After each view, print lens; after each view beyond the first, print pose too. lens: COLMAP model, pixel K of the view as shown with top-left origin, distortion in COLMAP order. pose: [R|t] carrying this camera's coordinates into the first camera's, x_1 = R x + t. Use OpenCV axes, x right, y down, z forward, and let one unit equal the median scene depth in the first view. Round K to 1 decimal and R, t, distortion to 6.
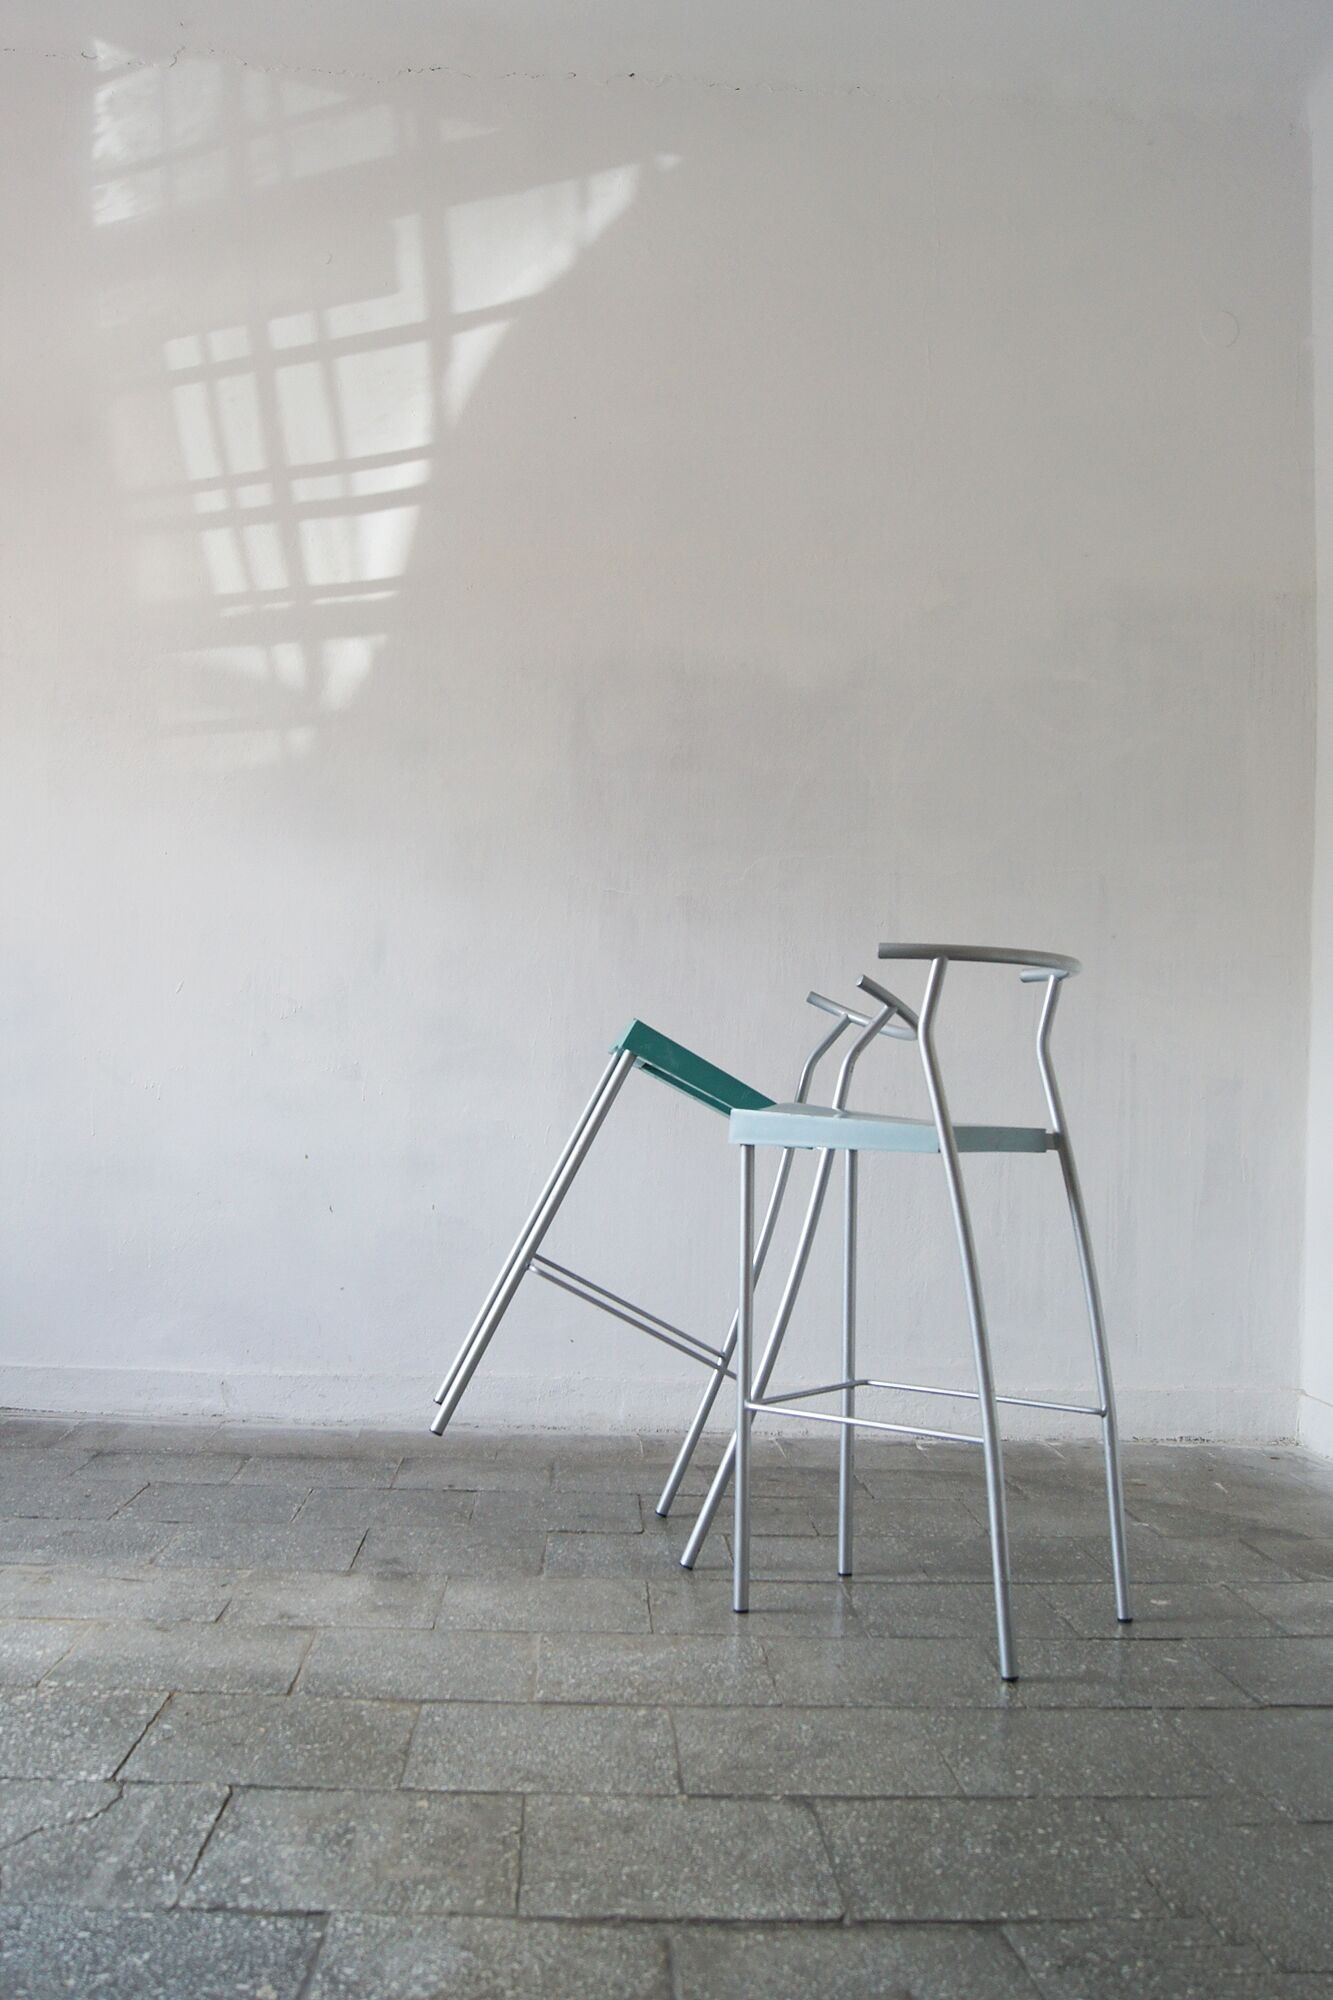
lens RADIAL K [[1859.0, 0, 658.6], [0, 1859.0, 991.8], [0, 0, 1]] dist [-0.052861, 0.000000]
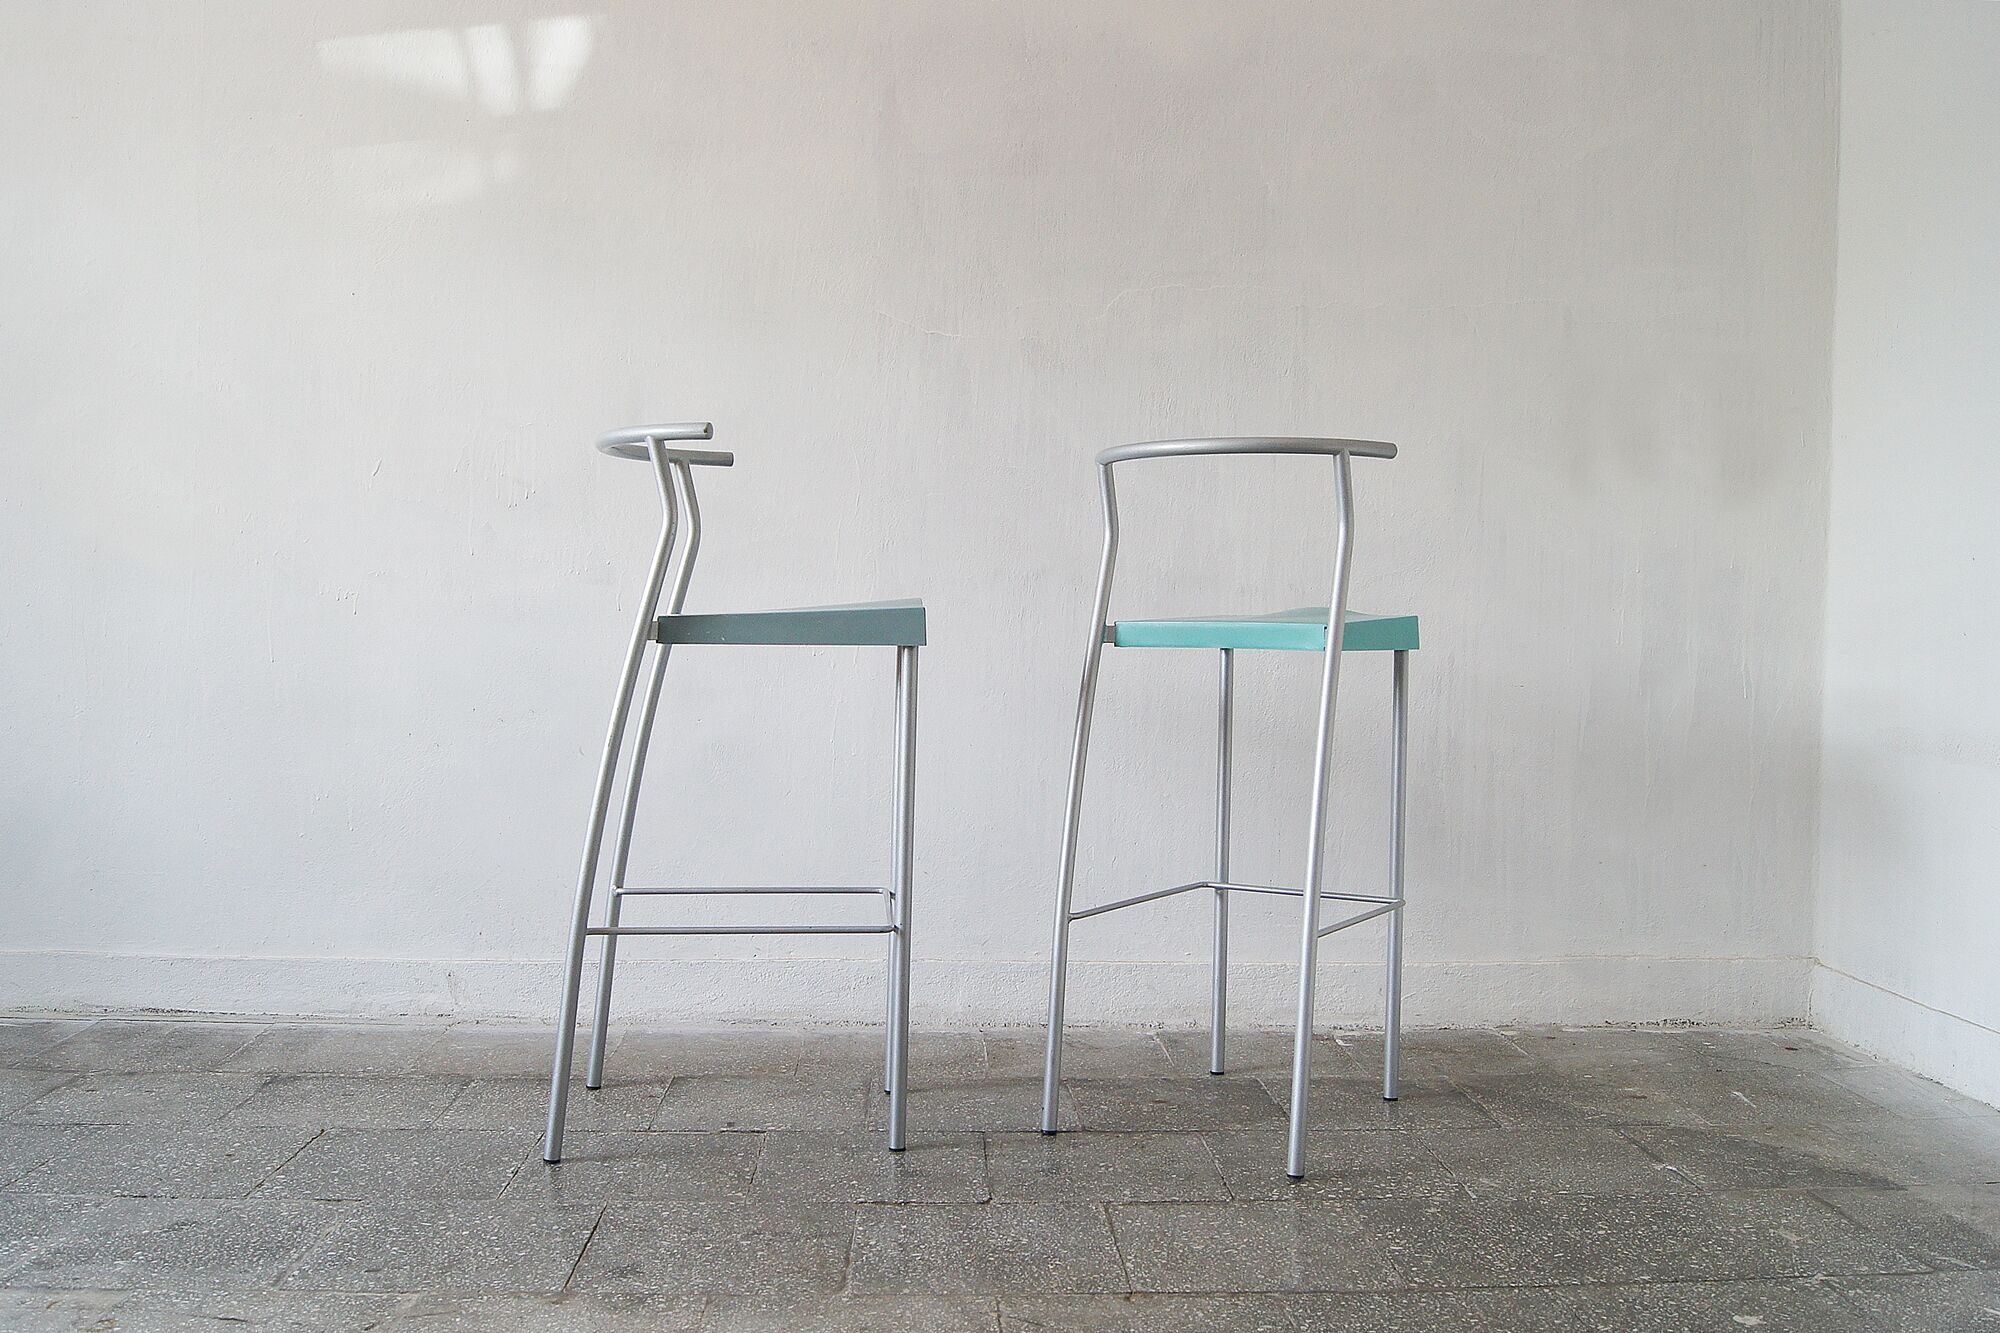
lens RADIAL K [[1726.8, 0, 1001.9], [0, 1726.8, 664.9], [0, 0, 1]] dist [-0.008099, -0.001740]
pose [[0.999870, -0.015513, 0.004296, -0.003023], [0.015090, 0.996244, 0.085262, 0.023819], [-0.005602, -0.085186, 0.996349, 0.304472]]
